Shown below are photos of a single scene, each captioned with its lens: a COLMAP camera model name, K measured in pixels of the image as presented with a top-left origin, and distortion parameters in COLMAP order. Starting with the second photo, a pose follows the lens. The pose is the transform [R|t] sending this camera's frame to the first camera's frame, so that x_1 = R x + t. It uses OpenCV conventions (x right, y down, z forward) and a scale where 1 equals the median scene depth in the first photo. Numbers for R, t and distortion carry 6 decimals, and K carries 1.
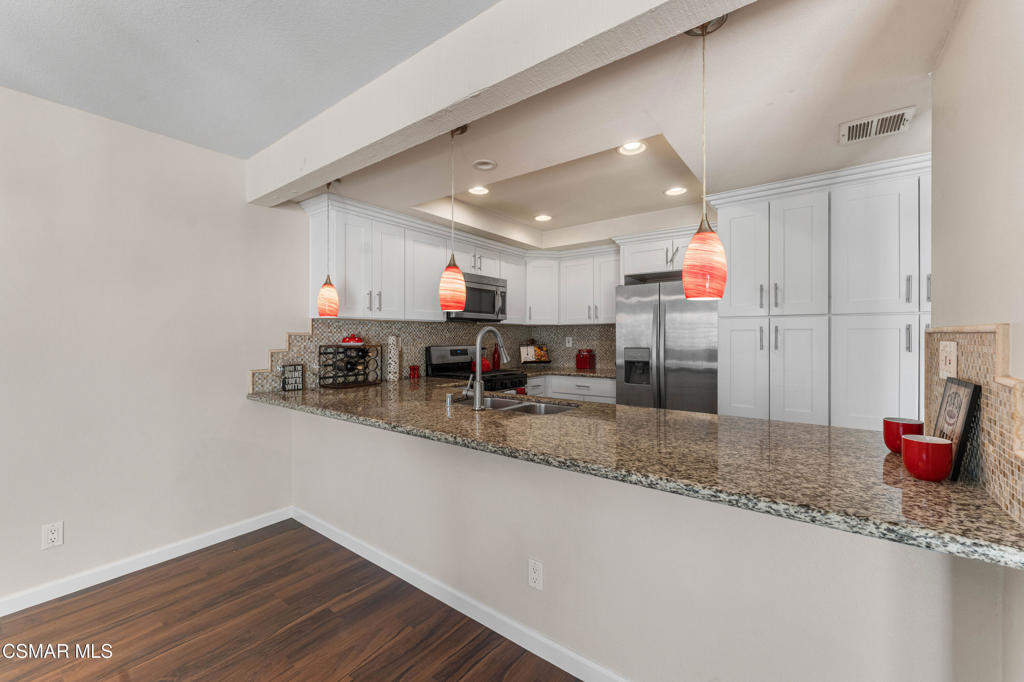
lens RADIAL K [[414.3, 0, 510.7], [0, 414.3, 337.8], [0, 0, 1]] dist [0.001229, 0.000197]
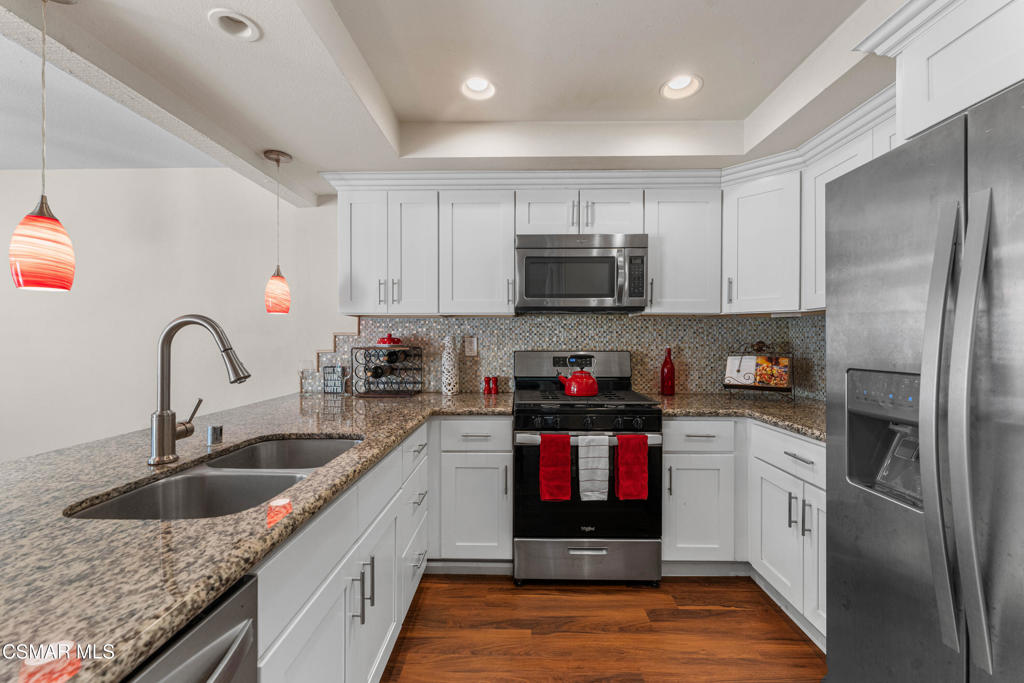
lens RADIAL K [[414.3, 0, 513.8], [0, 414.3, 343.8], [0, 0, 1]] dist [0.001229, 0.000197]
pose [[0.586005, 0.008582, -0.810262, 0.373736], [-0.003463, 0.999961, 0.008087, 0.003081], [0.810300, -0.001933, 0.586012, 0.597532]]
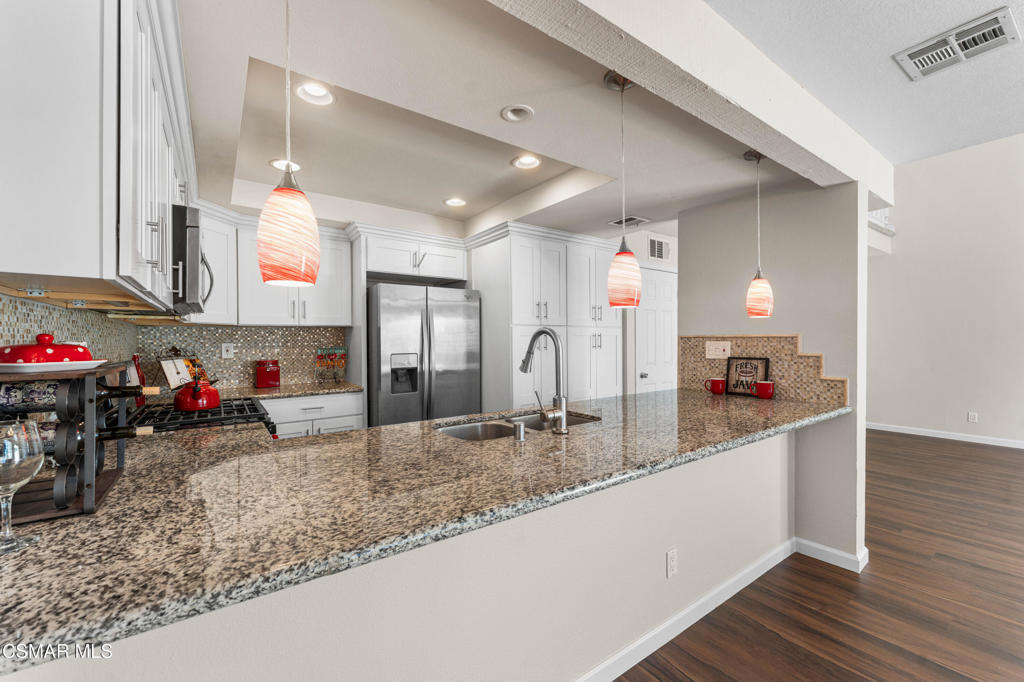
lens RADIAL K [[414.3, 0, 510.7], [0, 414.3, 344.8], [0, 0, 1]] dist [0.001229, 0.000197]
pose [[0.296501, -0.012718, 0.954948, -0.481569], [0.010128, 0.999897, 0.010172, -0.002438], [-0.954979, 0.006655, 0.296599, 0.477689]]
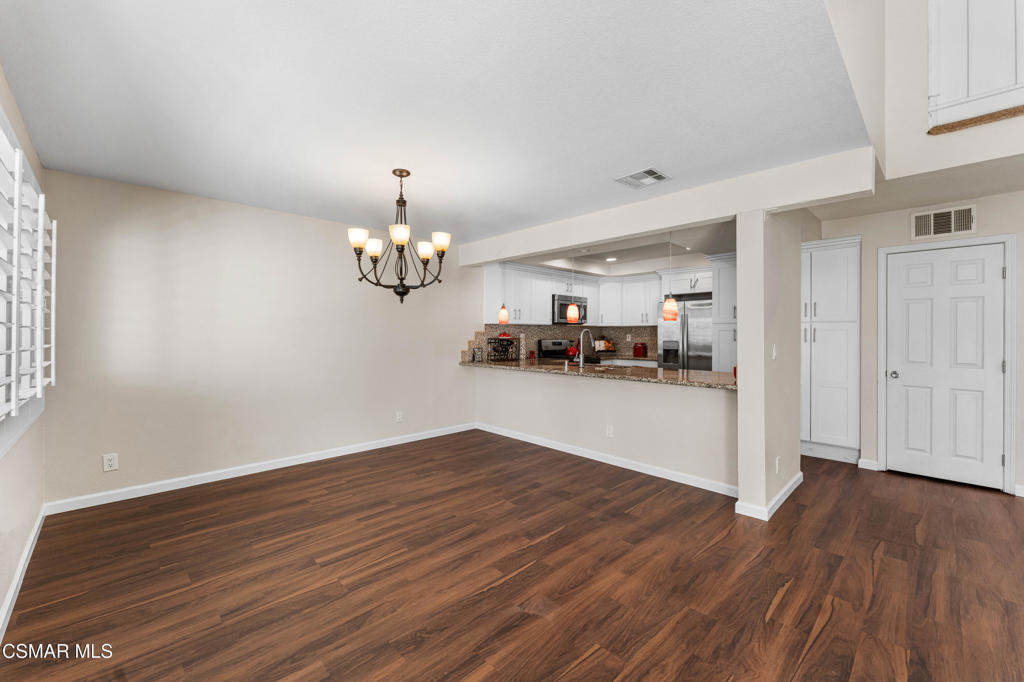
lens RADIAL K [[414.3, 0, 508.6], [0, 414.3, 332.5], [0, 0, 1]] dist [0.001229, 0.000197]
pose [[0.987945, 0.003189, -0.154775, -0.067791], [-0.004318, 0.999966, -0.006959, 0.004312], [0.154748, 0.007543, 0.987925, -0.668653]]
